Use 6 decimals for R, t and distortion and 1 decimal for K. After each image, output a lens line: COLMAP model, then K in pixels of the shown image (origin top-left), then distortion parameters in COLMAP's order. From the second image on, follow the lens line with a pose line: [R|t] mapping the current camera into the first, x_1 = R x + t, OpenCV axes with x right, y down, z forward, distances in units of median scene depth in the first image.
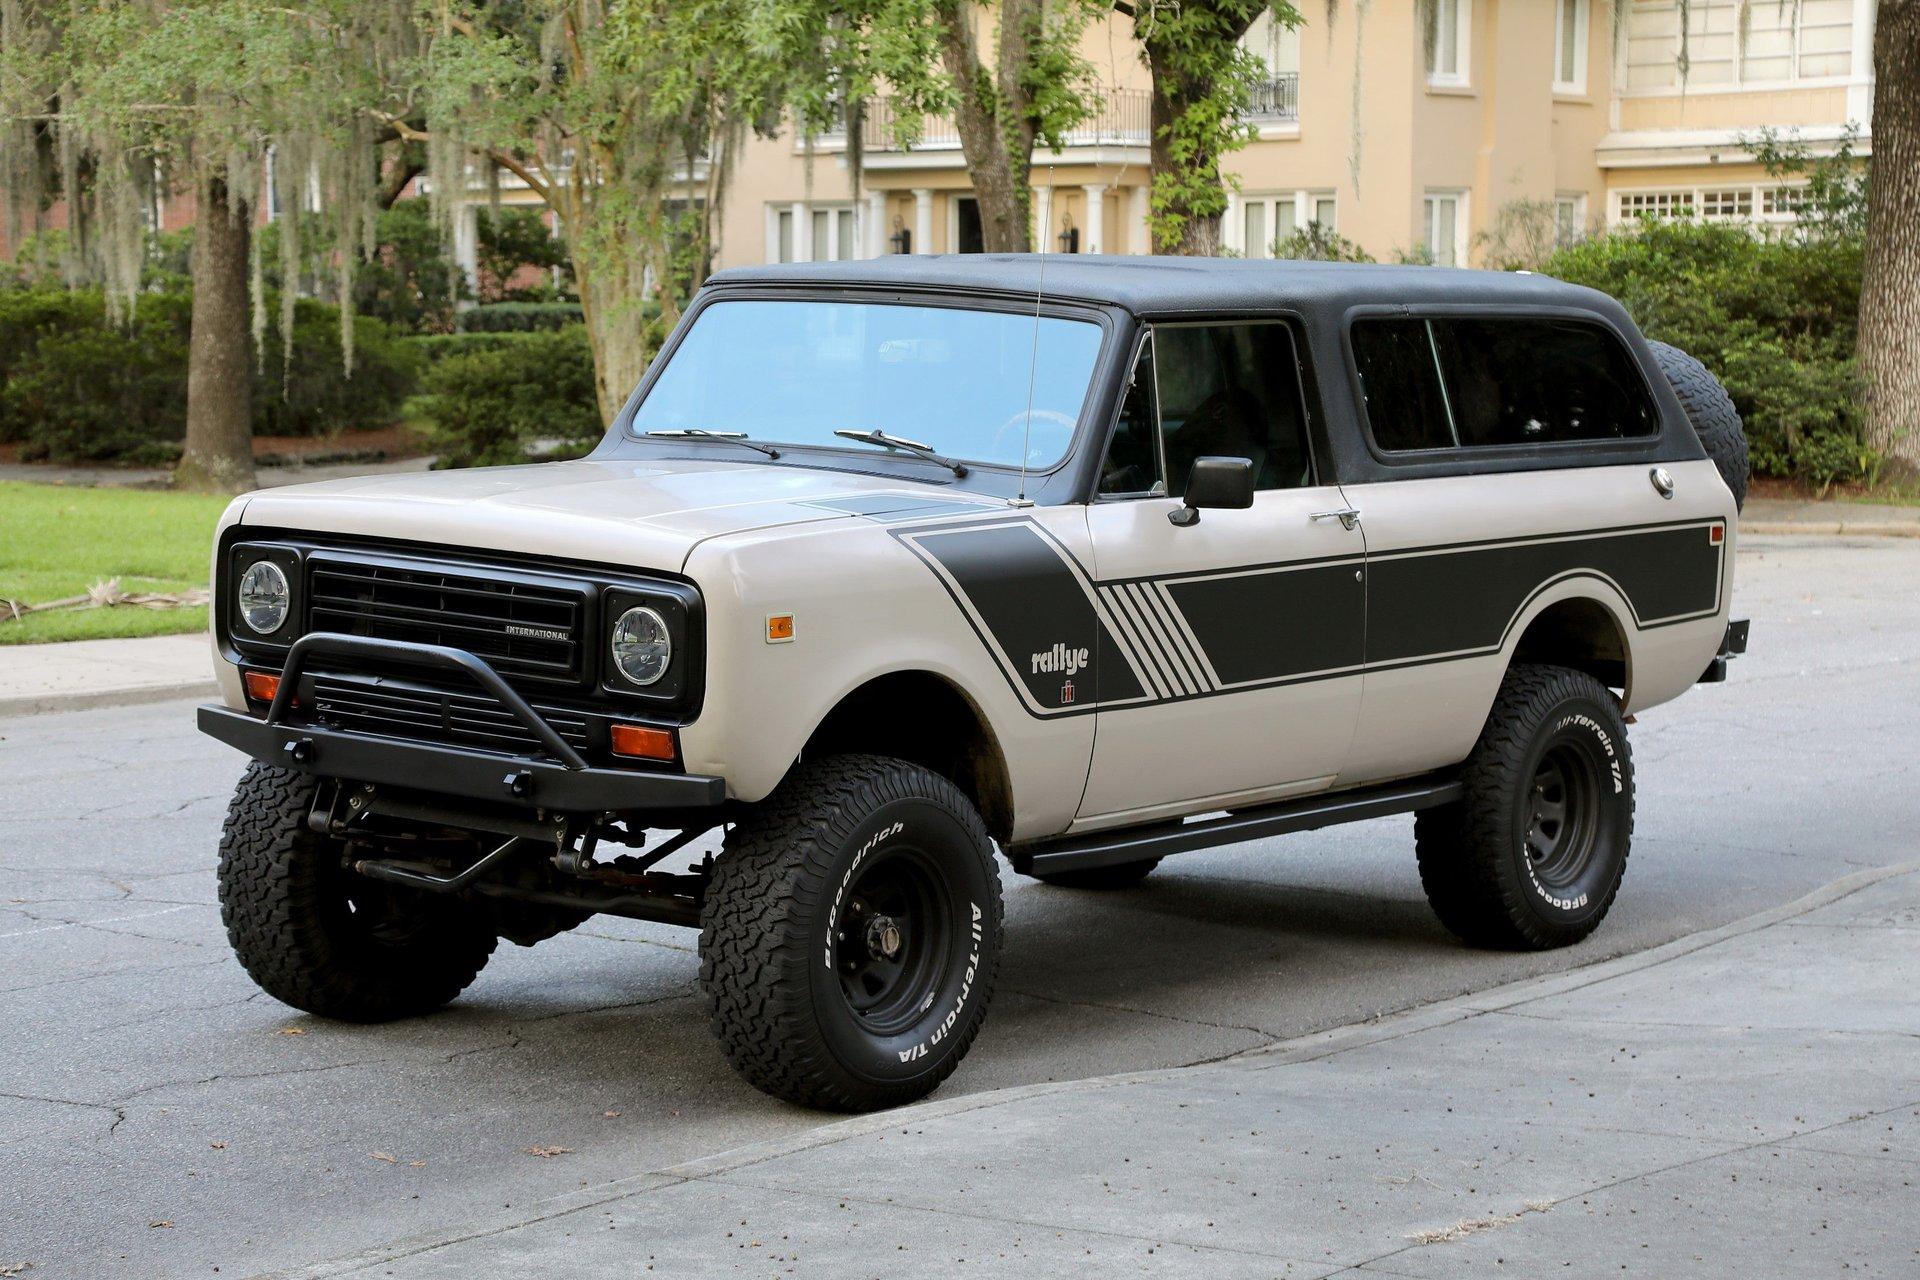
lens RADIAL K [[4517.7, 0, 934.7], [0, 4517.7, 642.3], [0, 0, 1]] dist [0.512133, 0.000000]
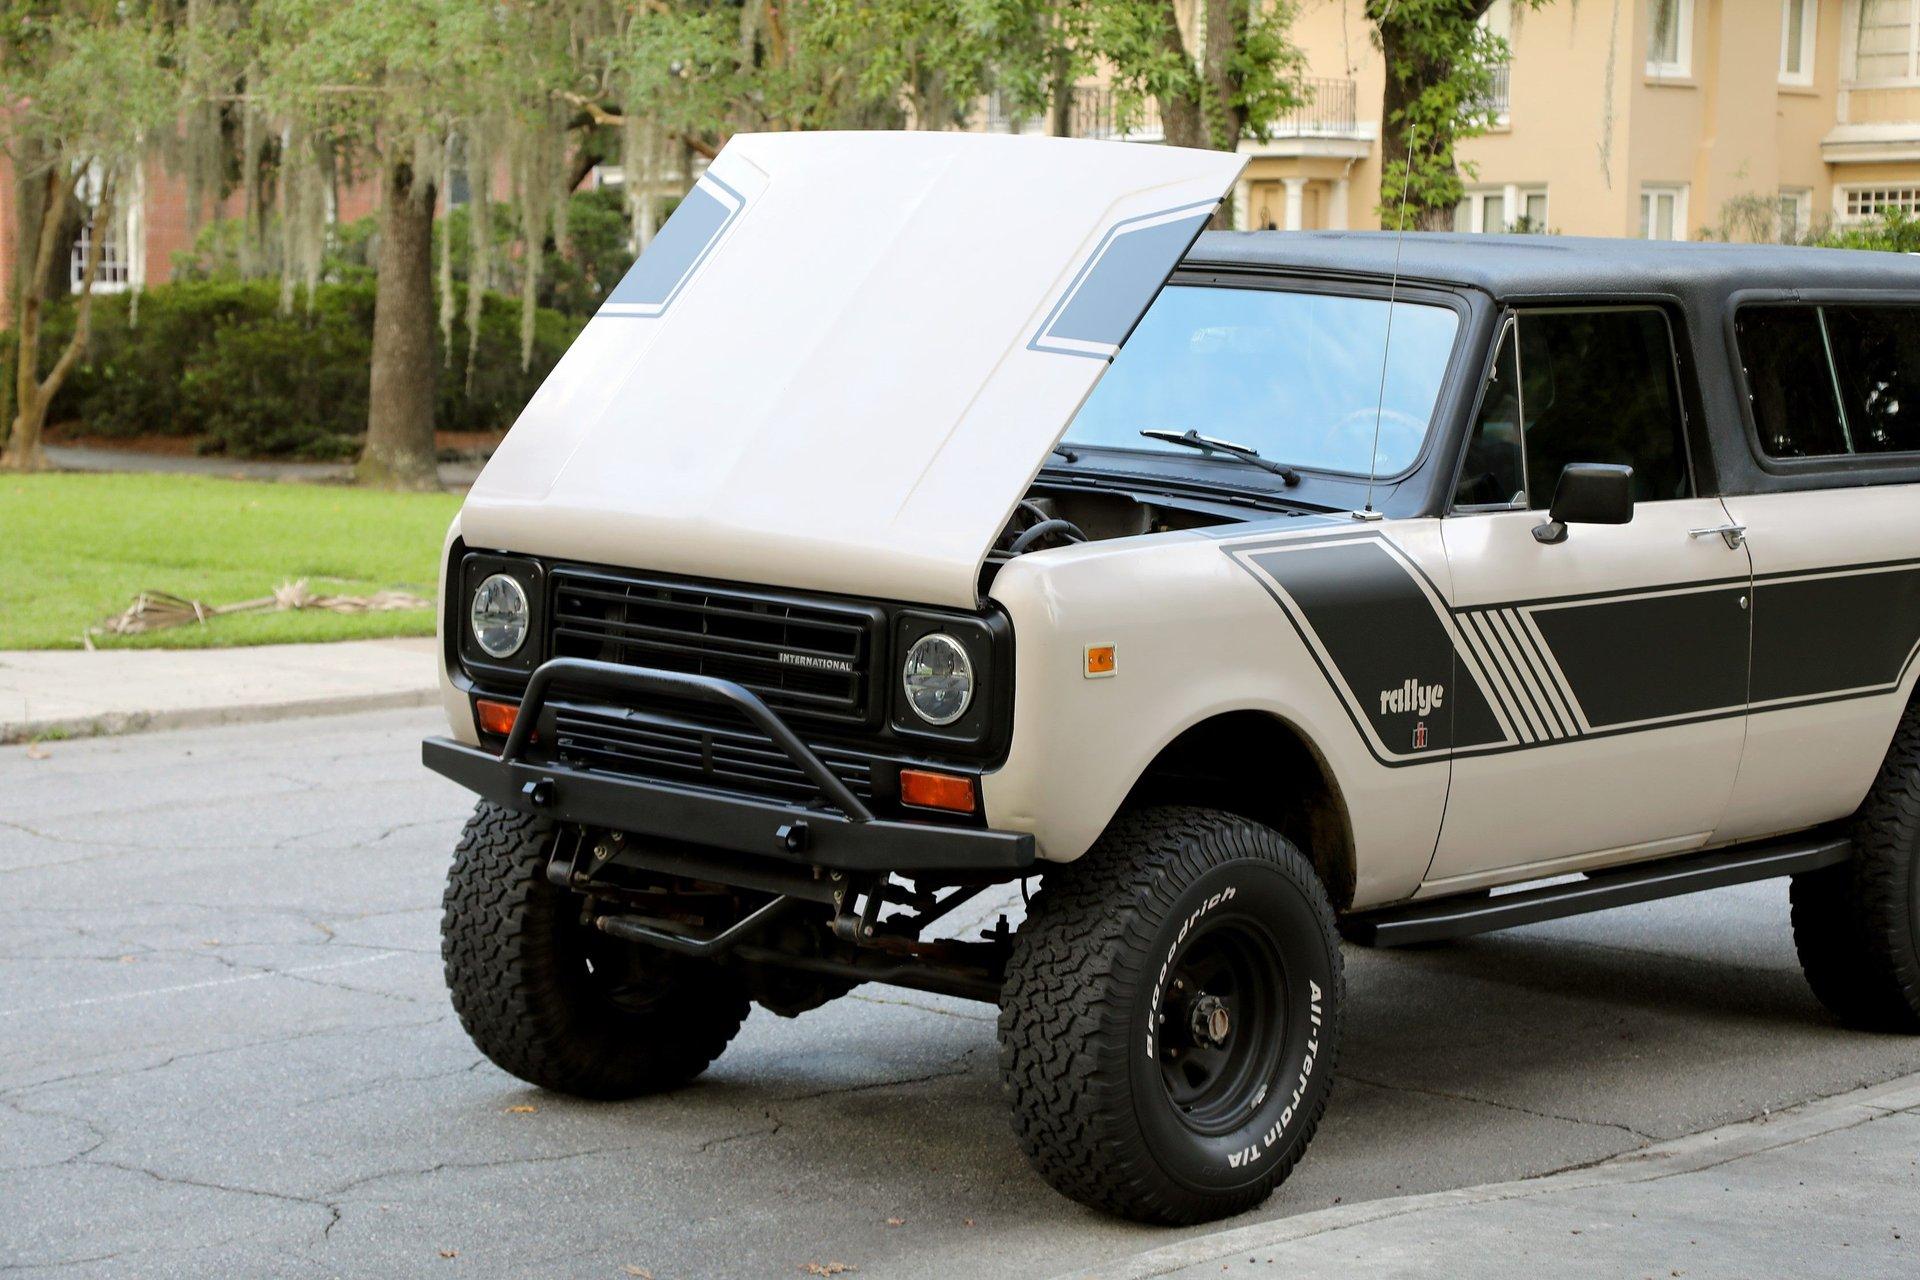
lens RADIAL K [[4517.7, 0, 950.4], [0, 4517.7, 646.2], [0, 0, 1]] dist [0.512133, 0.000000]
pose [[0.999466, 0.011506, -0.030581, -0.031505], [-0.011475, 0.999933, 0.001186, -0.005642], [0.030593, -0.000834, 0.999532, 0.123744]]
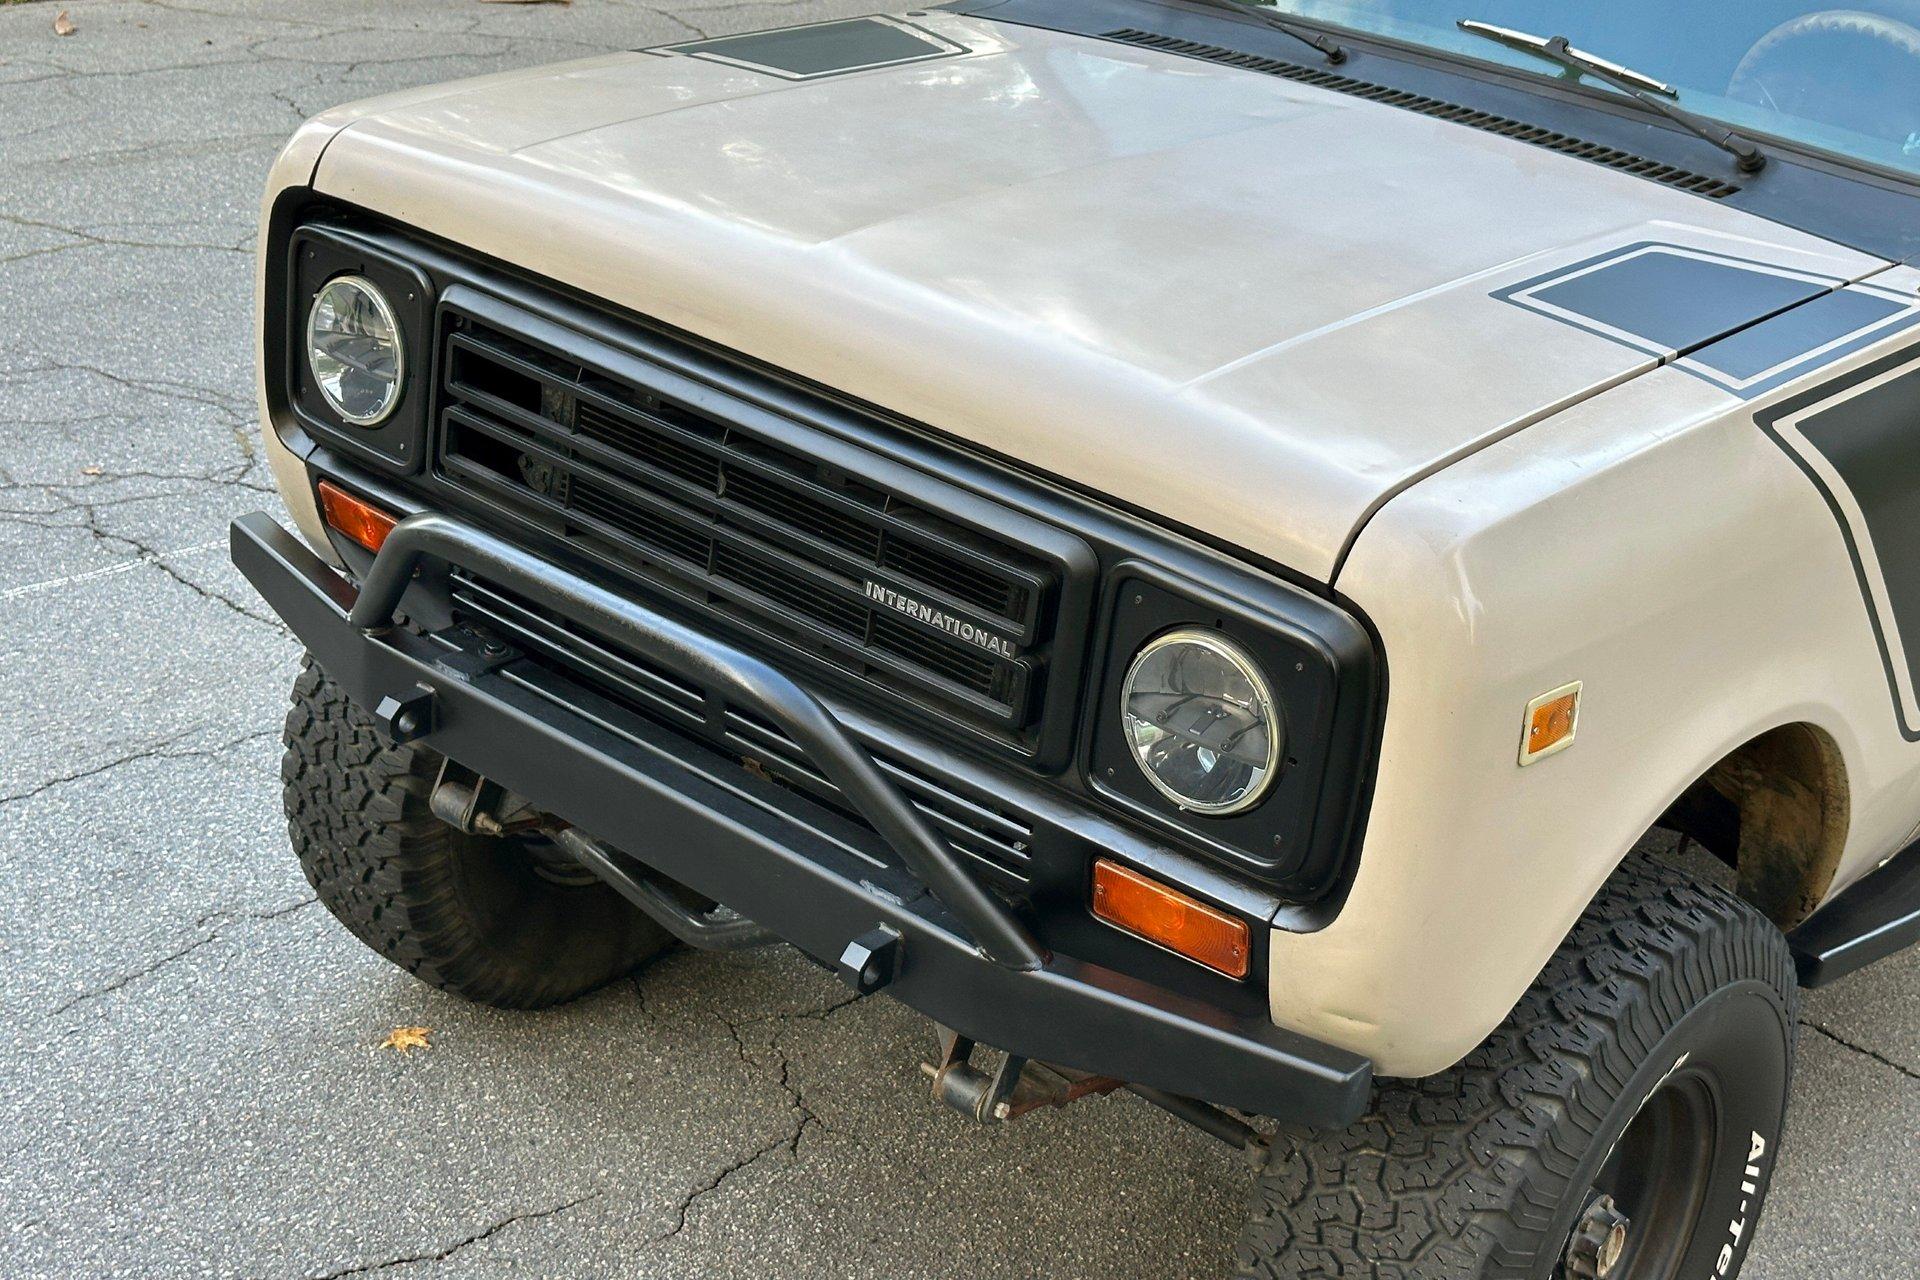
lens RADIAL K [[2792.5, 0, 947.2], [0, 2792.5, 634.6], [0, 0, 1]] dist [0.133489, 0.000000]
pose [[0.996357, 0.084280, 0.013007, -0.079643], [-0.084424, 0.953316, 0.289932, -0.068602], [0.012036, -0.289974, 0.956959, 0.658729]]
